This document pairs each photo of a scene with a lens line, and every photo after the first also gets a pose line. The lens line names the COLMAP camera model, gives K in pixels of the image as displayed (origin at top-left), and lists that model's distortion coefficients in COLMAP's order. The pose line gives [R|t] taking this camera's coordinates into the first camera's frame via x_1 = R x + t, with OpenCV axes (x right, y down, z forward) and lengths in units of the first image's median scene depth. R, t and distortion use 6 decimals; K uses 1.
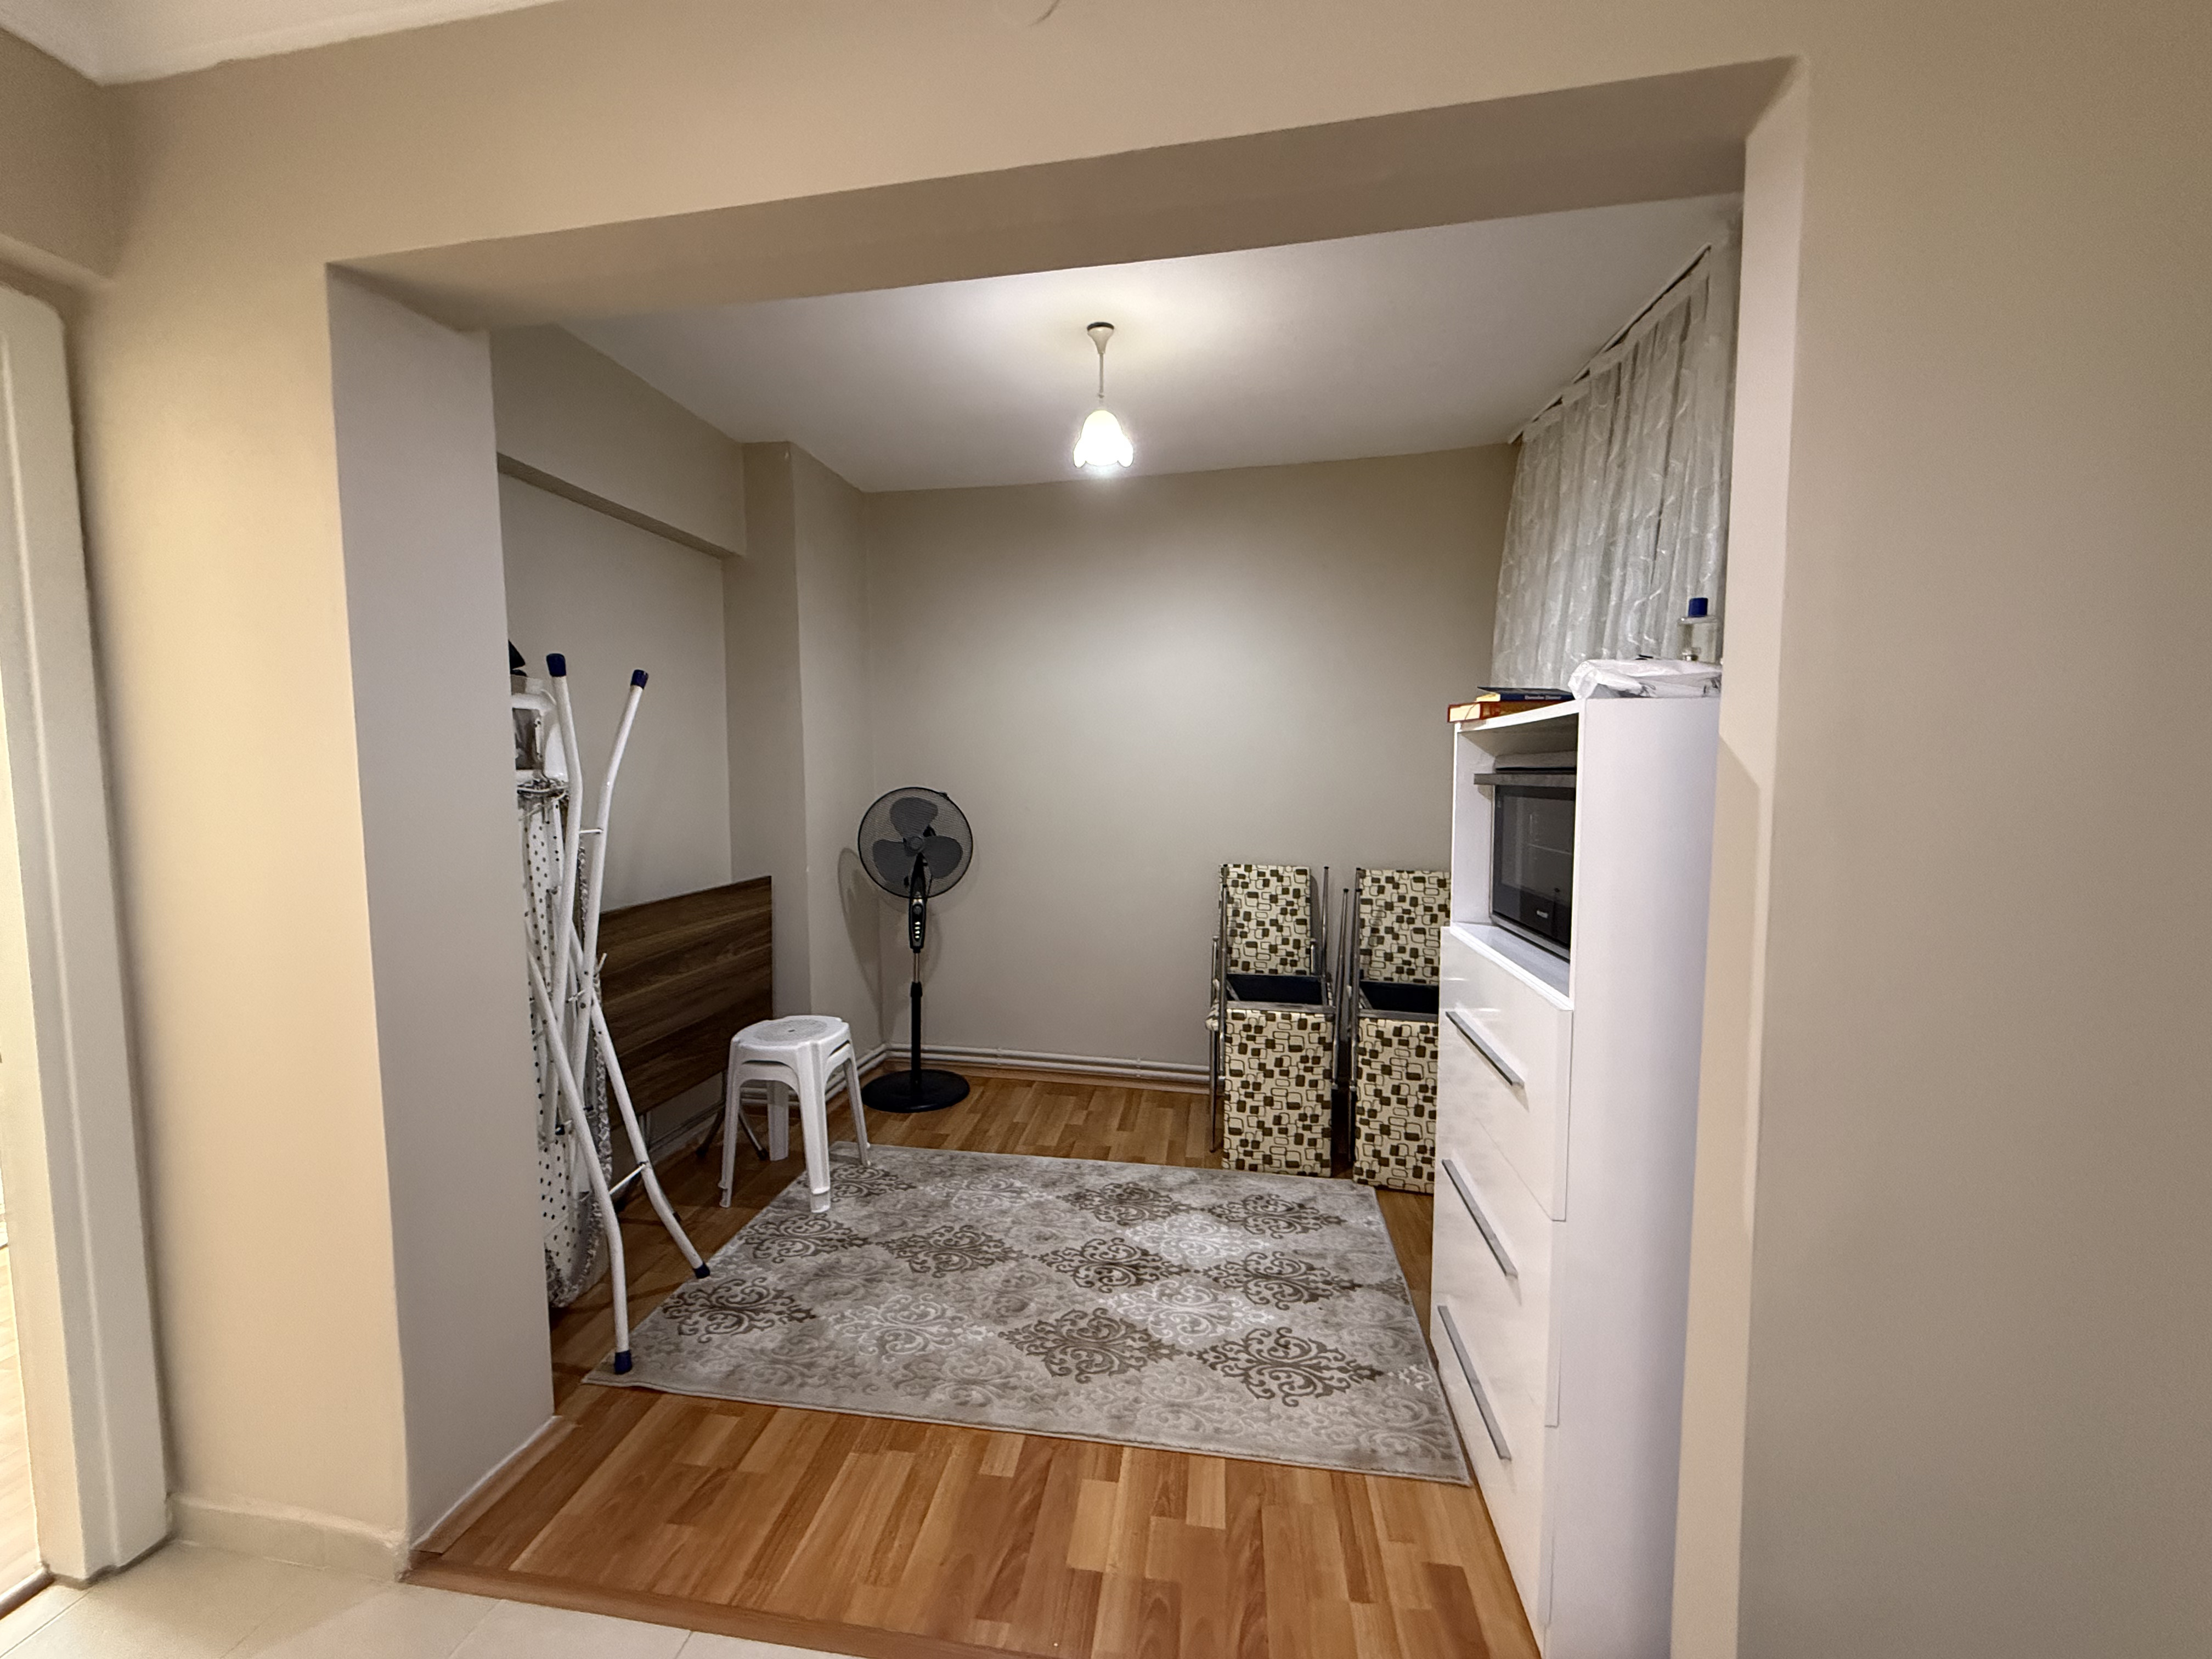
lens RADIAL K [[874.4, 0, 1083.1], [0, 874.4, 830.1], [0, 0, 1]] dist [-0.001471, 0.000241]
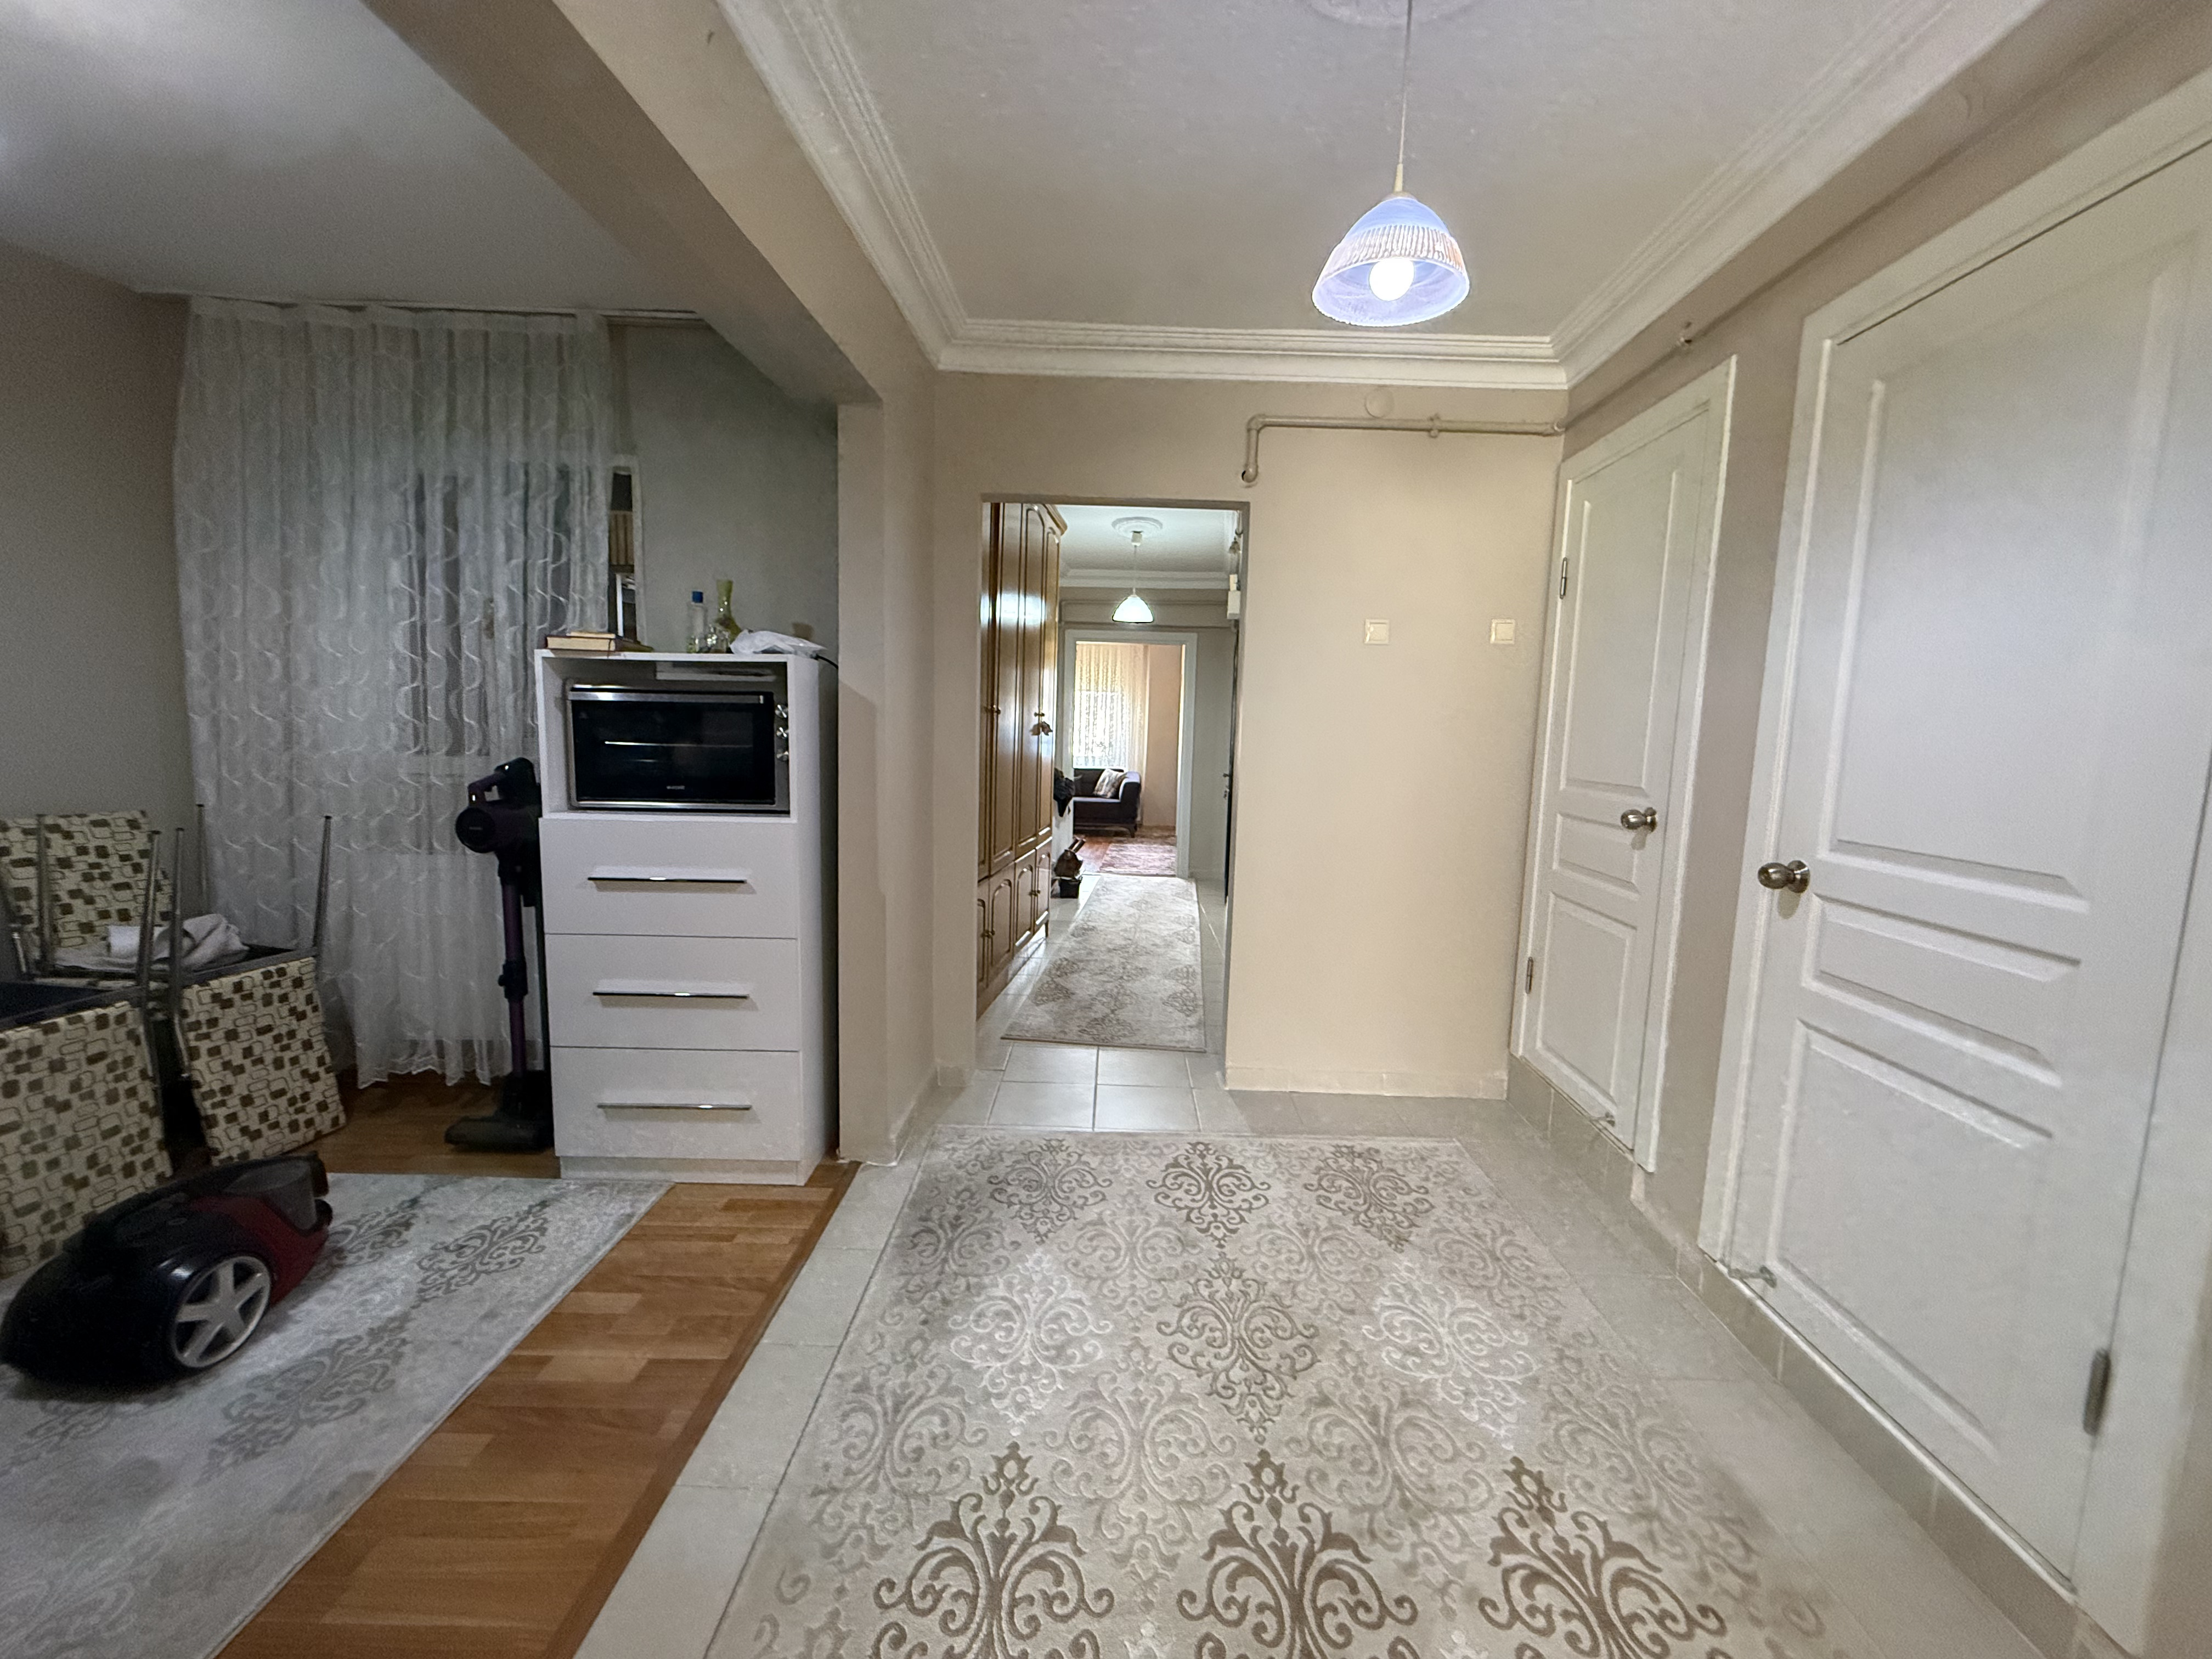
lens RADIAL K [[874.4, 0, 1097.6], [0, 874.4, 821.7], [0, 0, 1]] dist [-0.001471, 0.000241]
pose [[-0.127205, -0.108823, 0.985889, -0.572160], [0.046796, 0.992198, 0.115557, 0.008207], [-0.990772, 0.060835, -0.121120, 0.248457]]
